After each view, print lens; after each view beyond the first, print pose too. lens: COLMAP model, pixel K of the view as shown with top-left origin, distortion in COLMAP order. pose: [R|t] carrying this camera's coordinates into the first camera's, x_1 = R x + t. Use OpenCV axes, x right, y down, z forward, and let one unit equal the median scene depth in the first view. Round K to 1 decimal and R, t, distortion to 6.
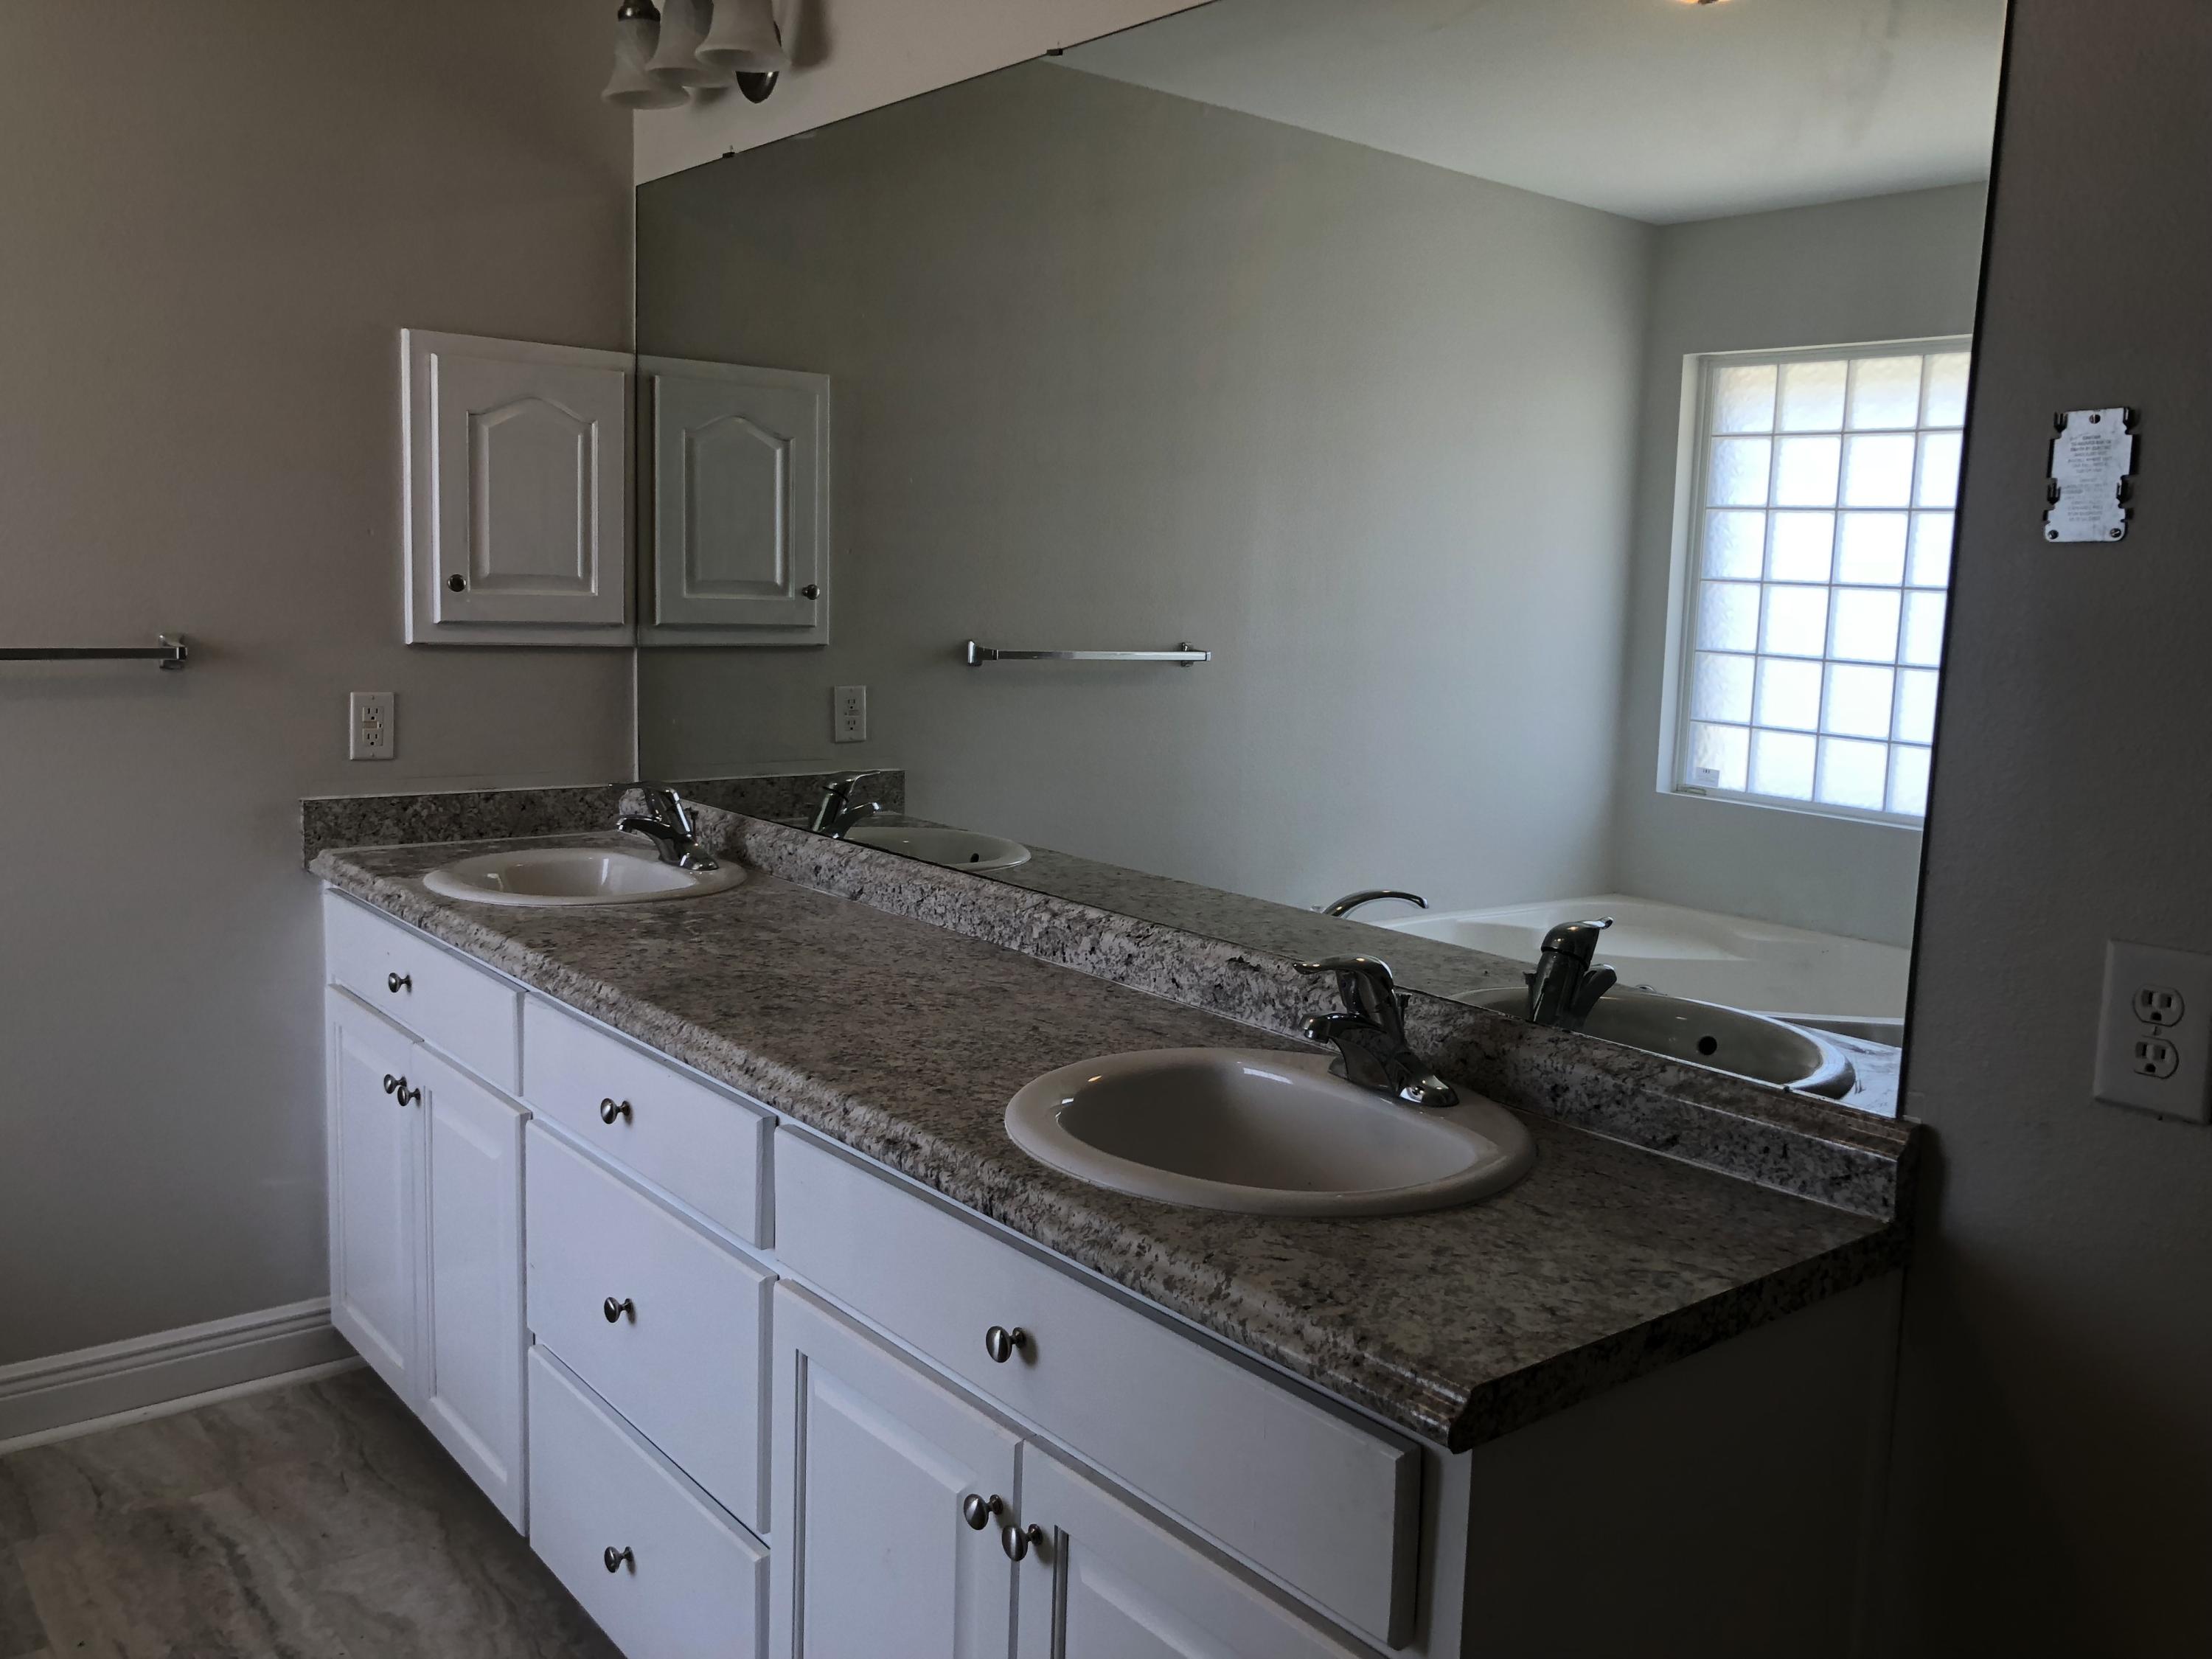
lens RADIAL K [[1795.8, 0, 1121.0], [0, 1795.8, 820.0], [0, 0, 1]] dist [0.026727, -0.038175]
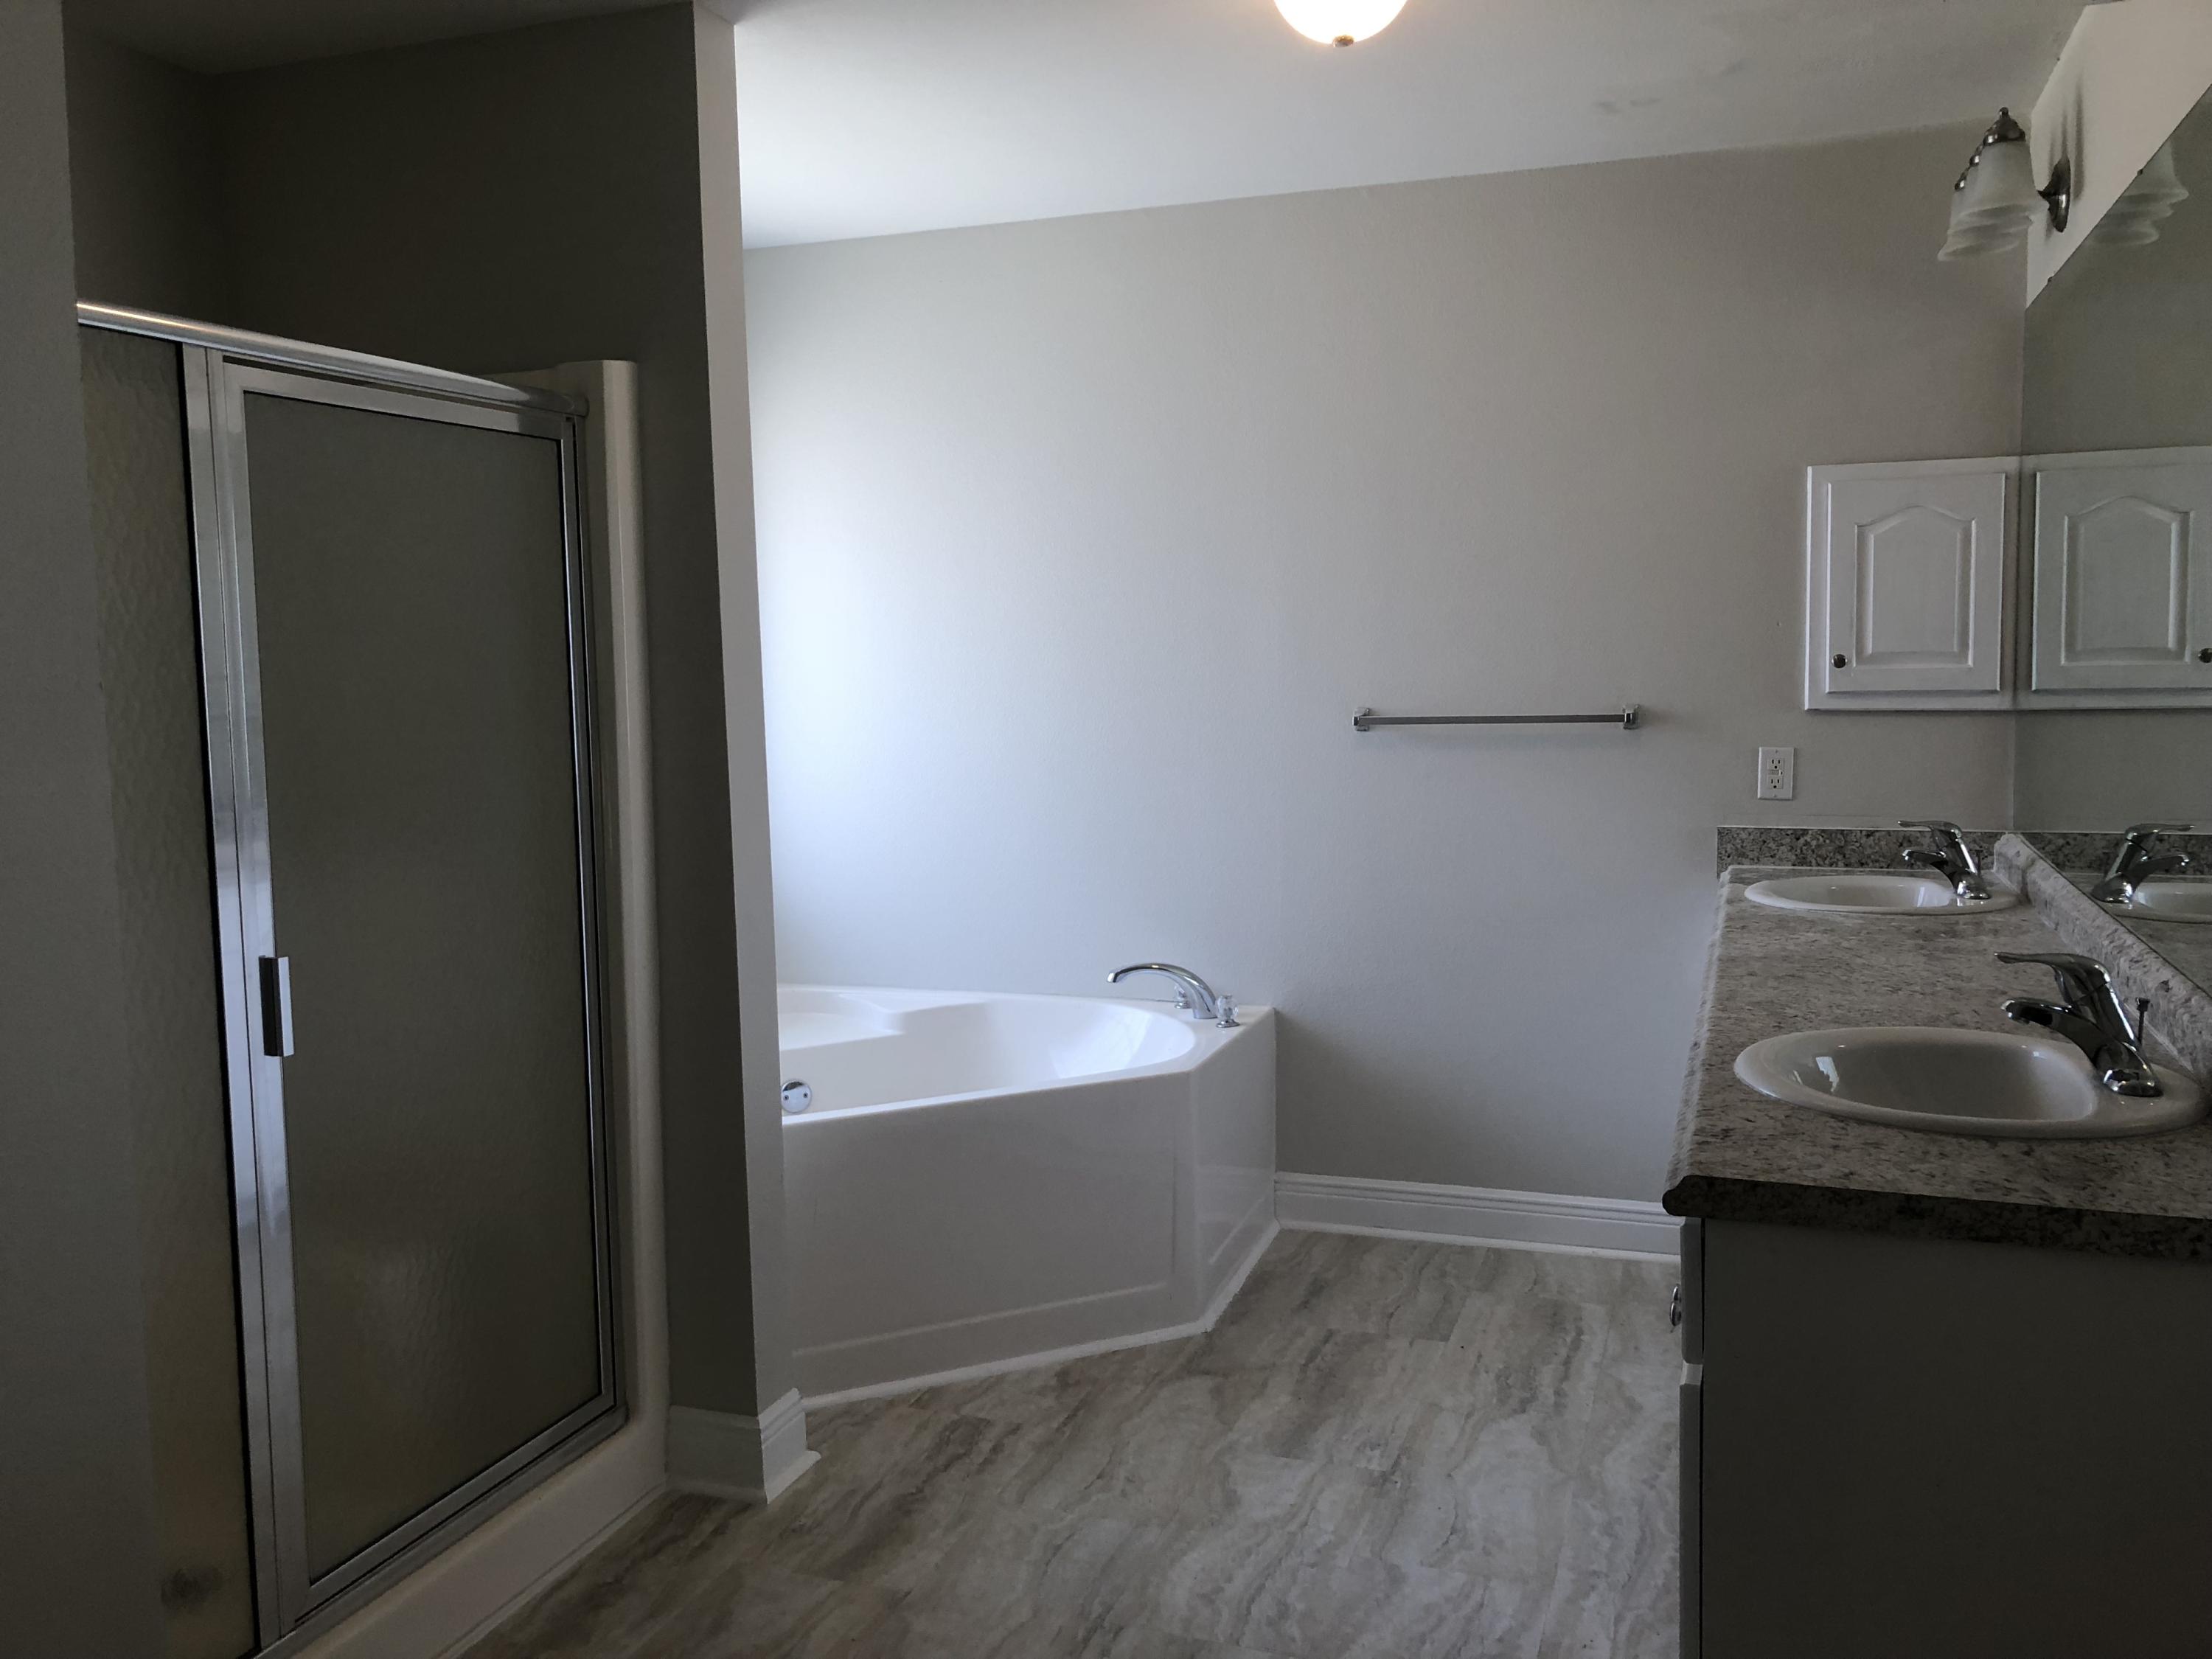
lens RADIAL K [[1795.8, 0, 1119.8], [0, 1795.8, 825.1], [0, 0, 1]] dist [0.026727, -0.038175]
pose [[0.528284, 0.041090, -0.848073, 0.417632], [-0.075307, 0.997159, 0.001402, 0.017927], [0.845721, 0.063125, 0.529878, -0.081843]]
